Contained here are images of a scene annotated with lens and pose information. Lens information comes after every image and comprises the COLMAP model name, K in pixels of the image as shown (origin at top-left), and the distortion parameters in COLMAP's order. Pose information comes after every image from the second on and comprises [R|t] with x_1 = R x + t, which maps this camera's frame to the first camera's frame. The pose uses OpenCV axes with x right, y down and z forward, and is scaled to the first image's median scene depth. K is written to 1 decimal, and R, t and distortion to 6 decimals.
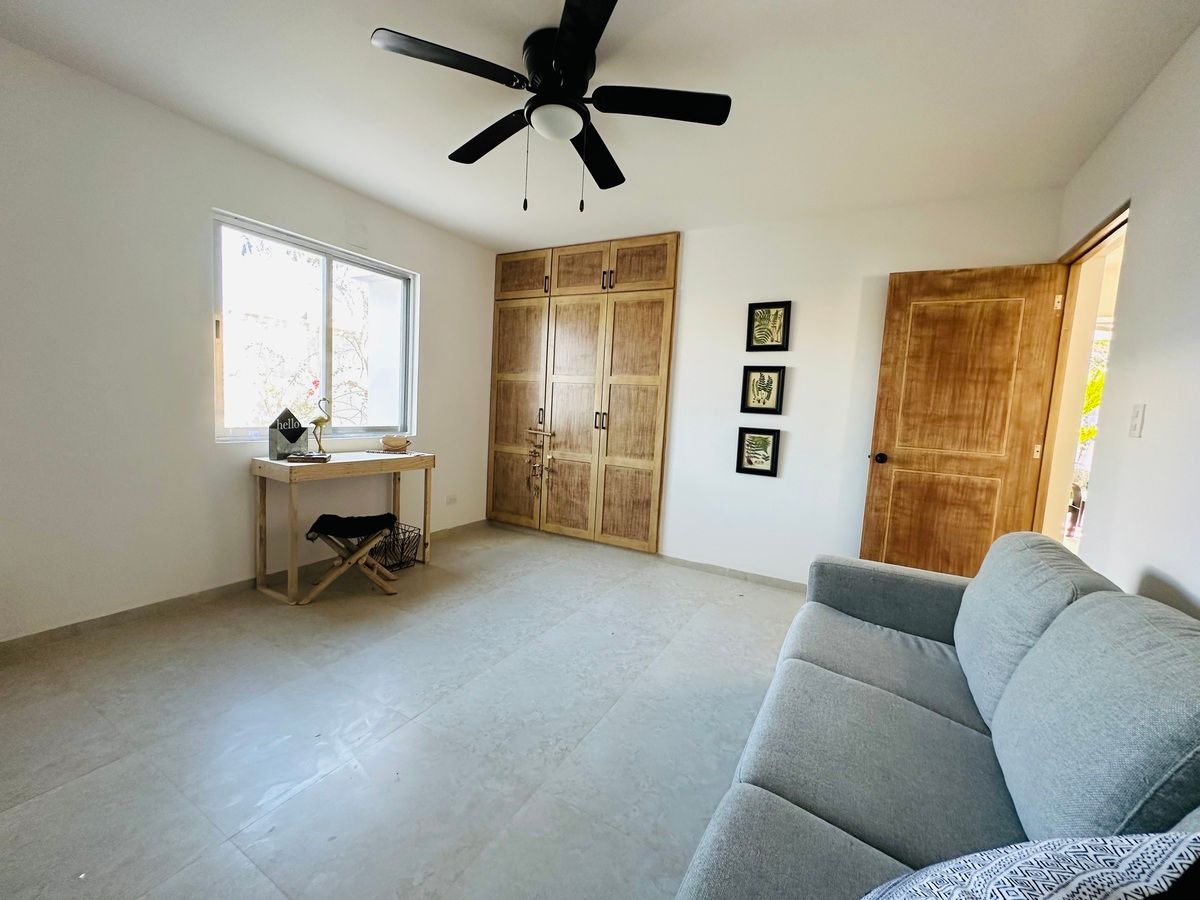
lens RADIAL K [[478.0, 0, 601.0], [0, 478.0, 448.2], [0, 0, 1]] dist [-0.001223, -0.000053]
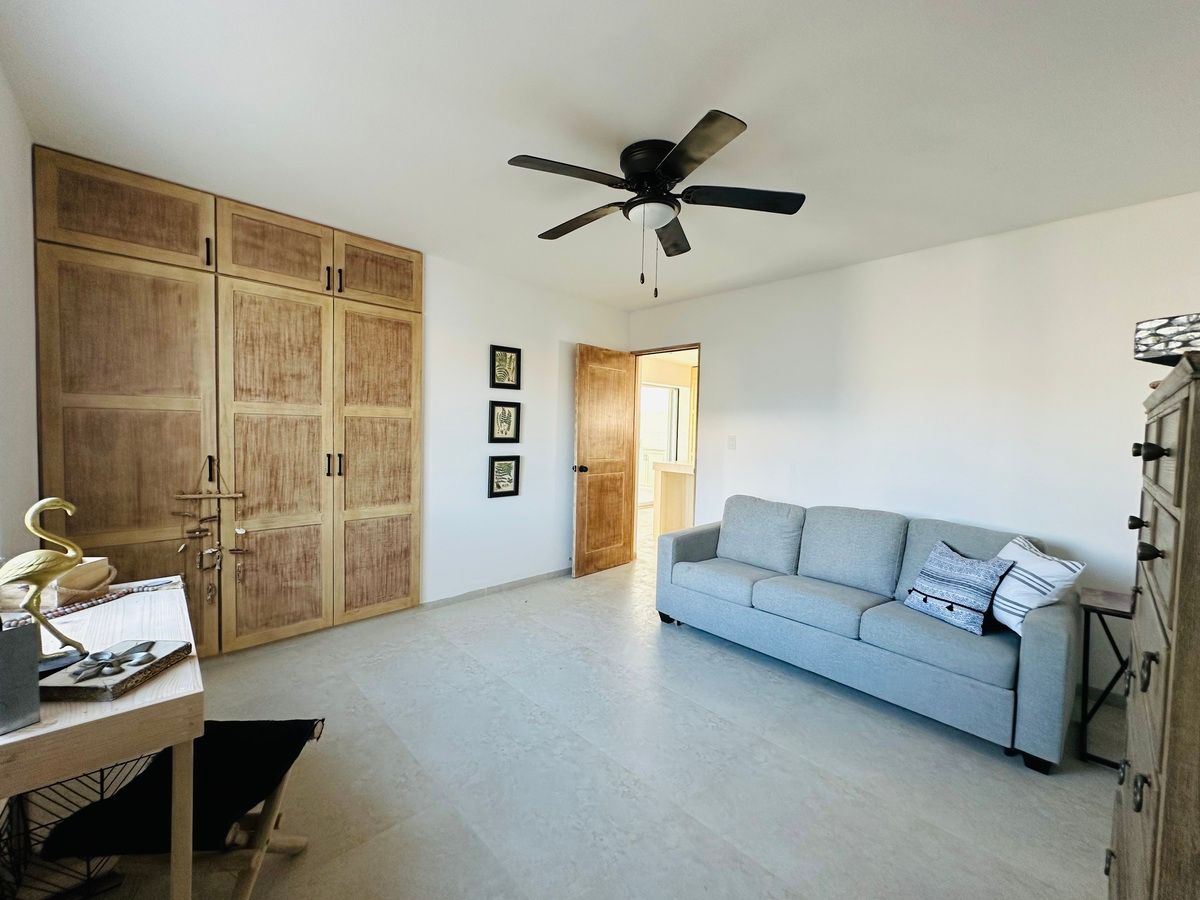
lens RADIAL K [[478.0, 0, 599.9], [0, 478.0, 449.7], [0, 0, 1]] dist [-0.001223, -0.000053]
pose [[0.299892, -0.090849, 0.949637, -0.609222], [0.077587, 0.994480, 0.070637, -0.106279], [-0.950813, 0.052496, 0.305286, 0.387415]]
